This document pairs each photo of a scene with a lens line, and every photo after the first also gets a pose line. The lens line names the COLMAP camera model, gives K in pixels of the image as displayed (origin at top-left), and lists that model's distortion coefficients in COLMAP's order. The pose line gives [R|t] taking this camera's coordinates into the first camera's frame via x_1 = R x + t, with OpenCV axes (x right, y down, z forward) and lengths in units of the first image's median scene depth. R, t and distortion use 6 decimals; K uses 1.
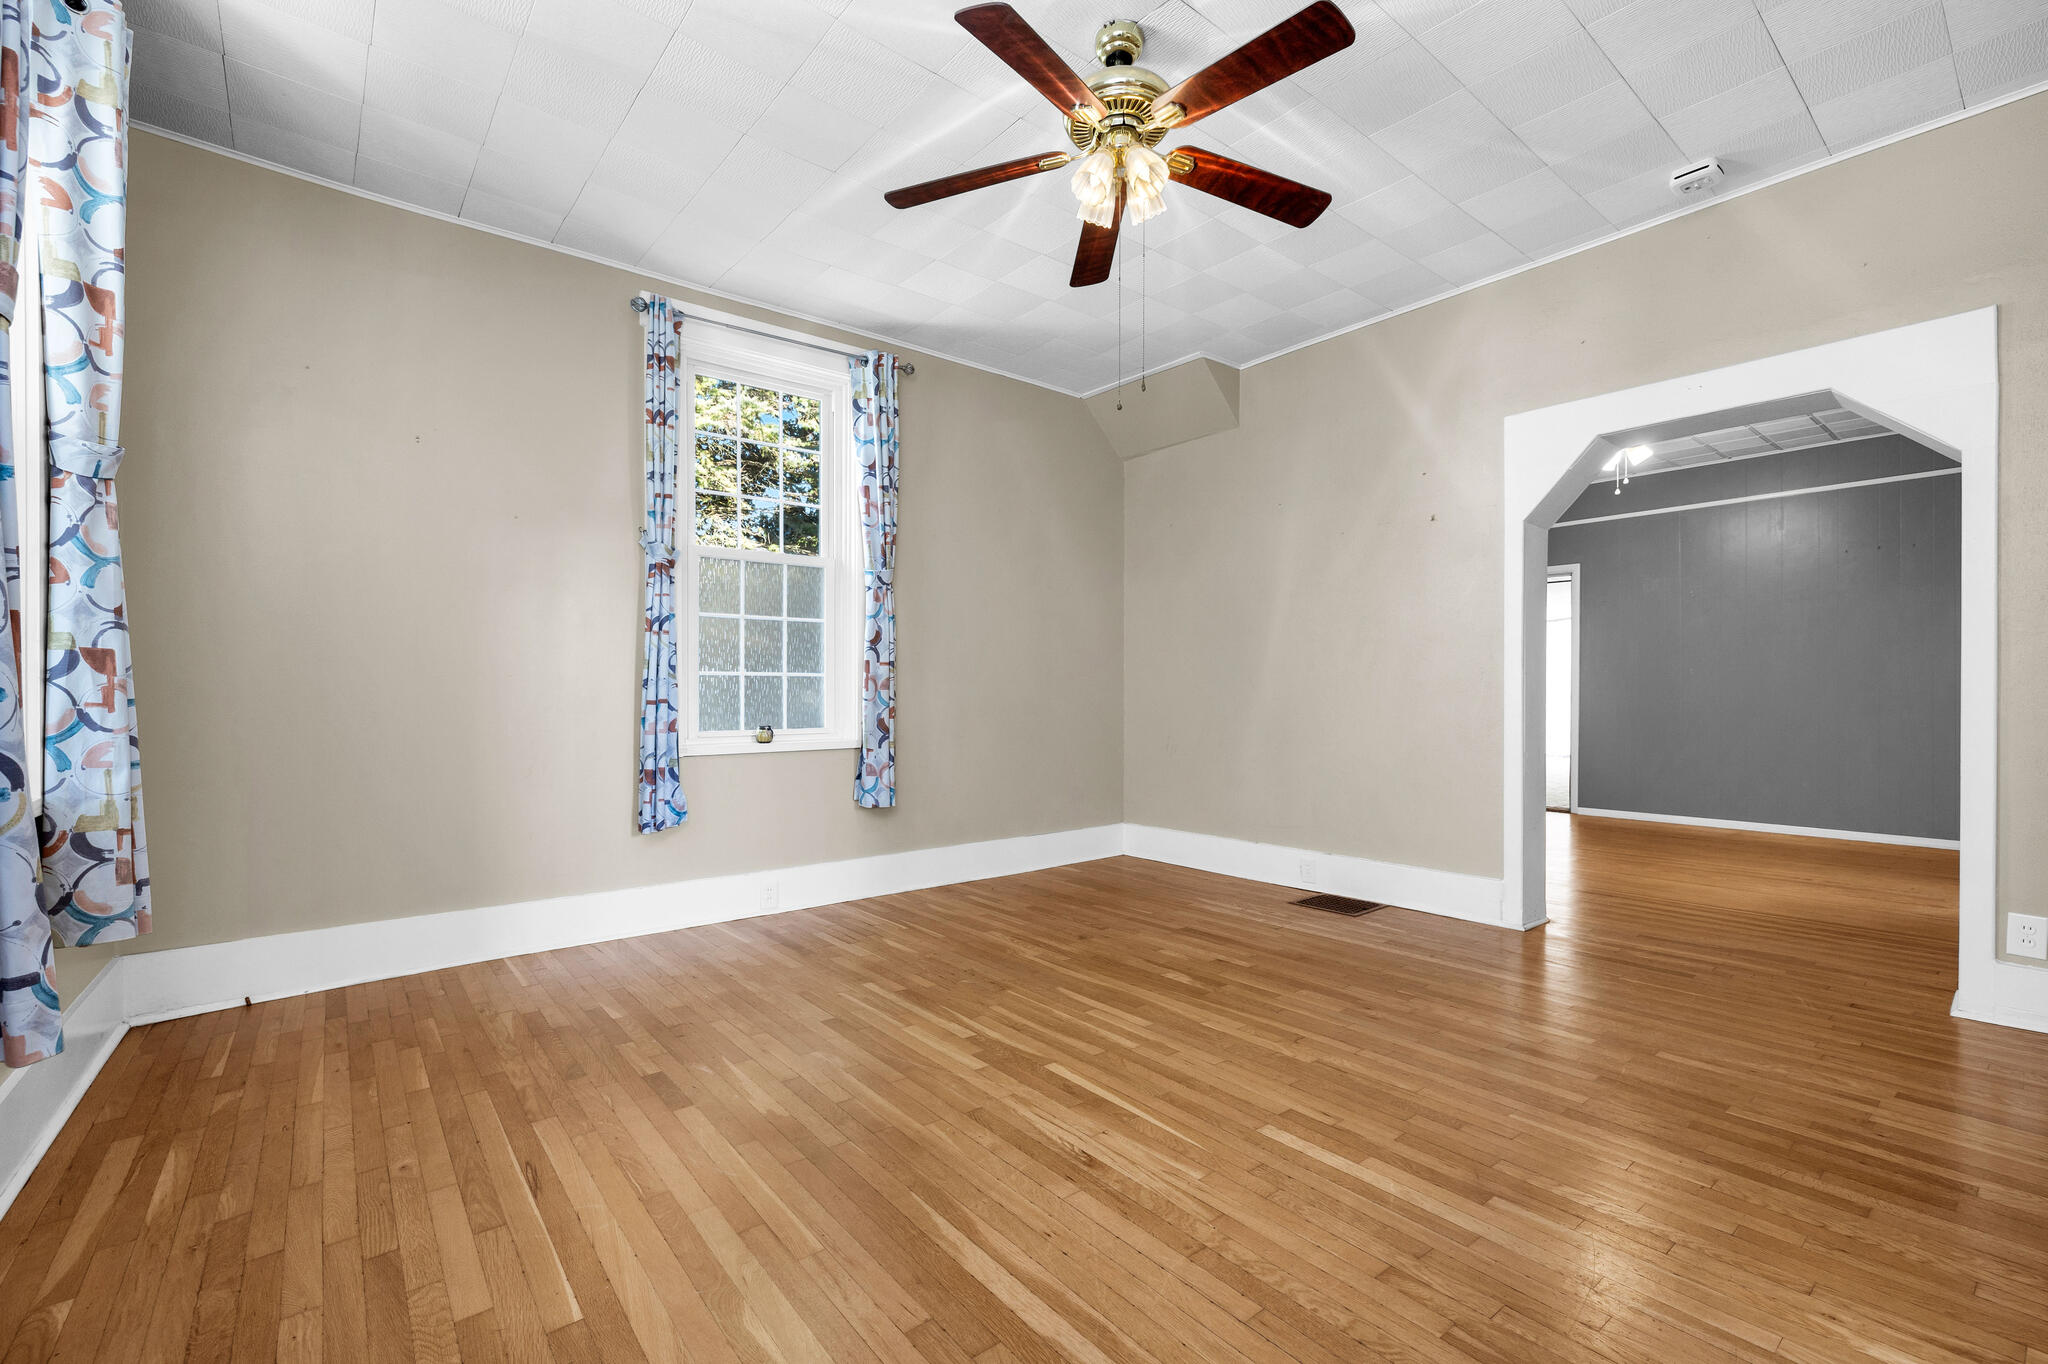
lens RADIAL K [[876.6, 0, 1018.9], [0, 876.6, 683.8], [0, 0, 1]] dist [-0.002759, -0.000331]
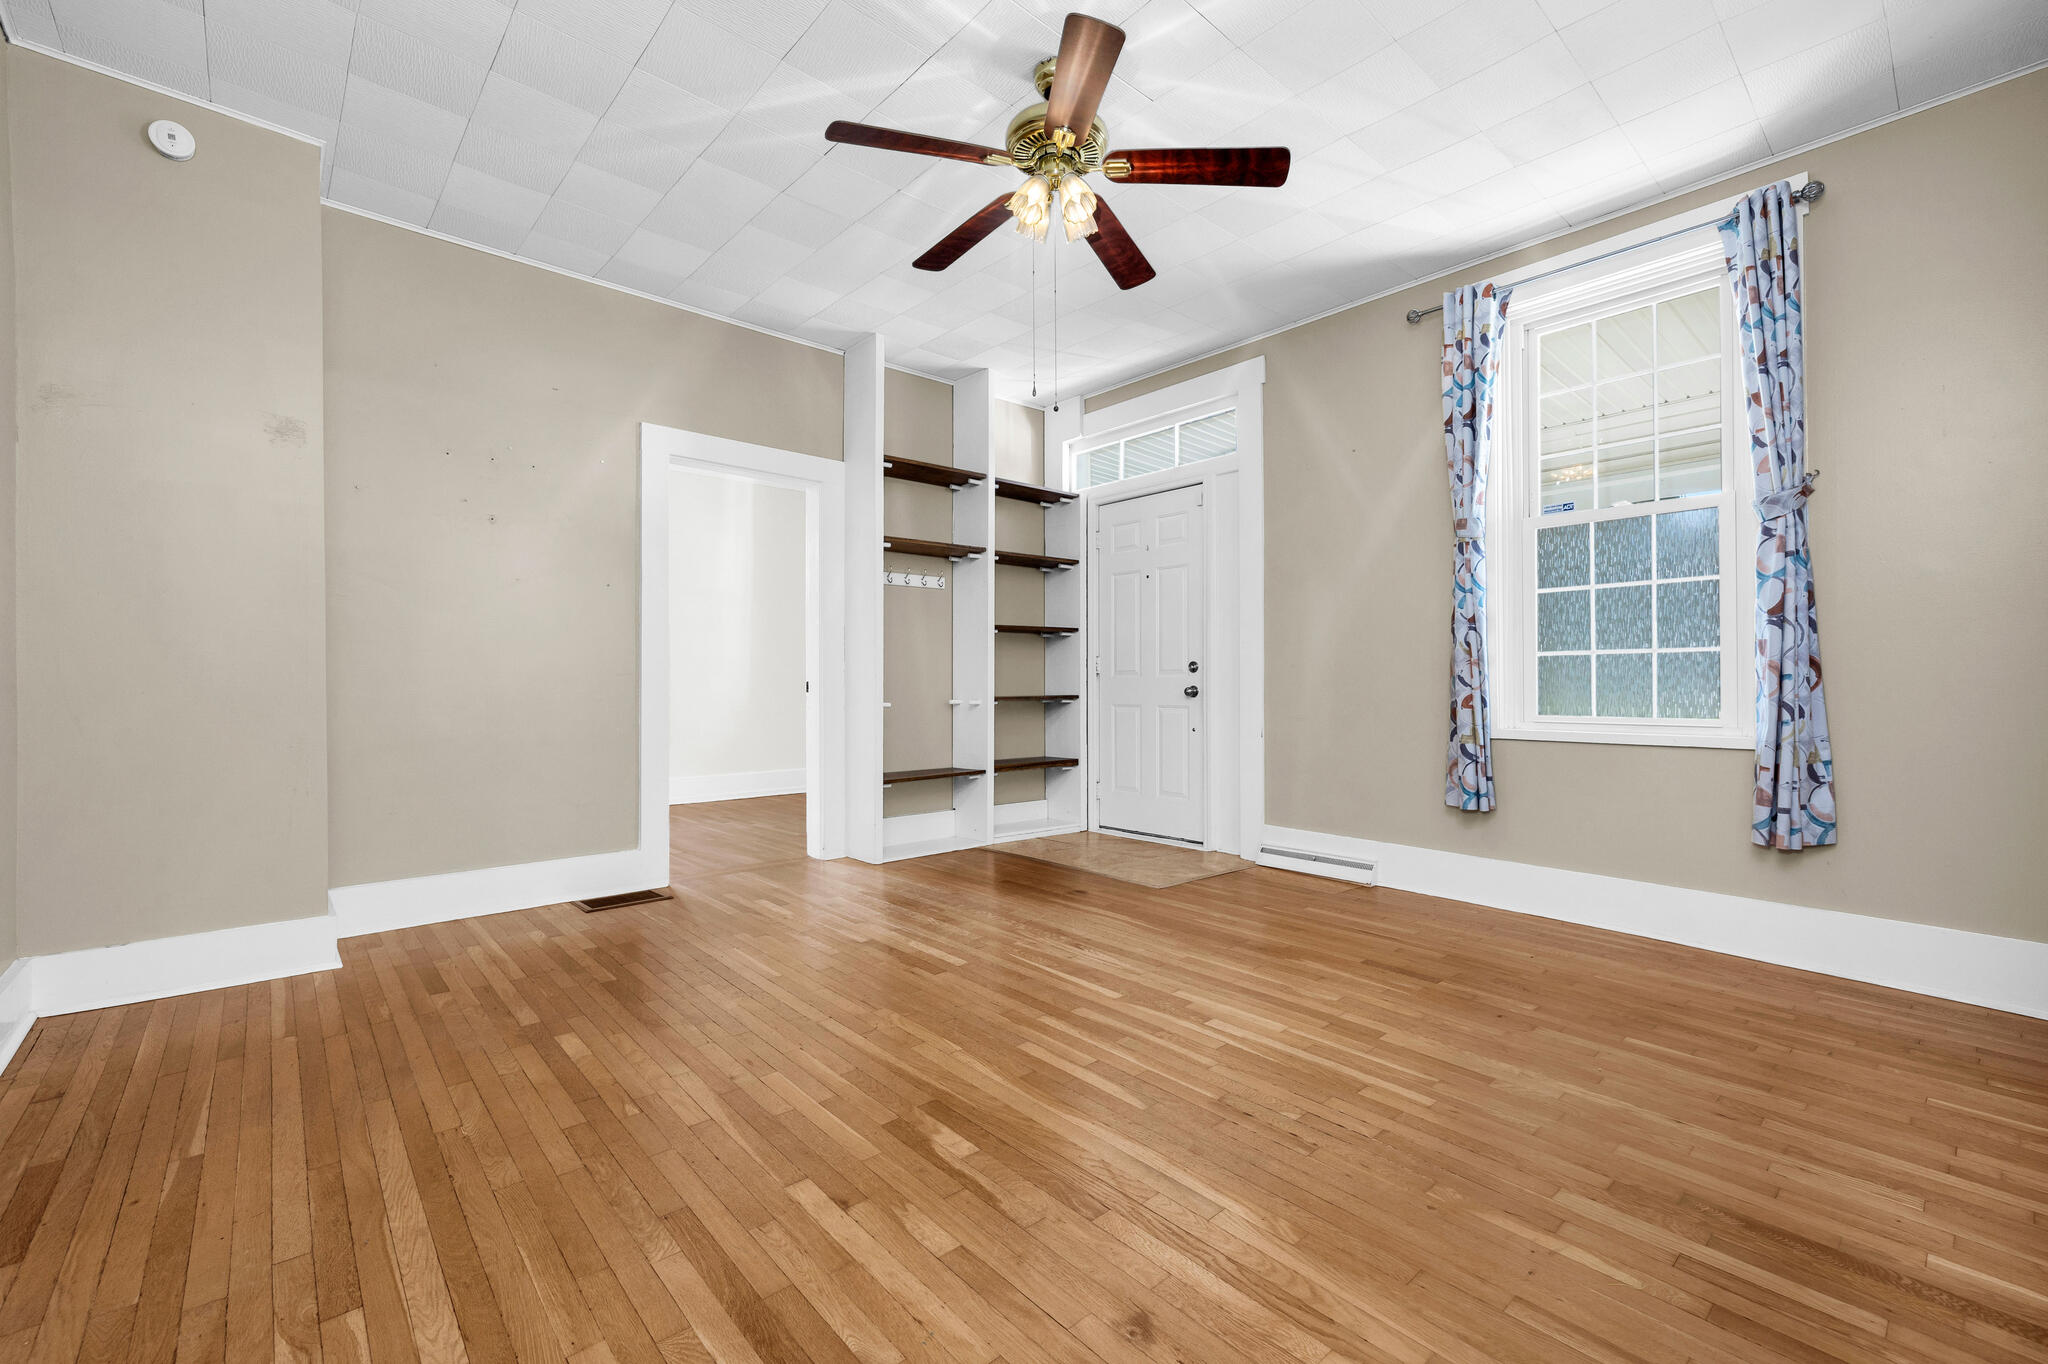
lens RADIAL K [[866.7, 0, 1024.0], [0, 866.7, 682.0], [0, 0, 1]] dist [-0.001648, -0.000313]
pose [[-0.998305, -0.000715, -0.058194, 0.214016], [0.000223, 0.999870, -0.016126, 0.041222], [0.058198, -0.016112, -0.998175, 2.025347]]
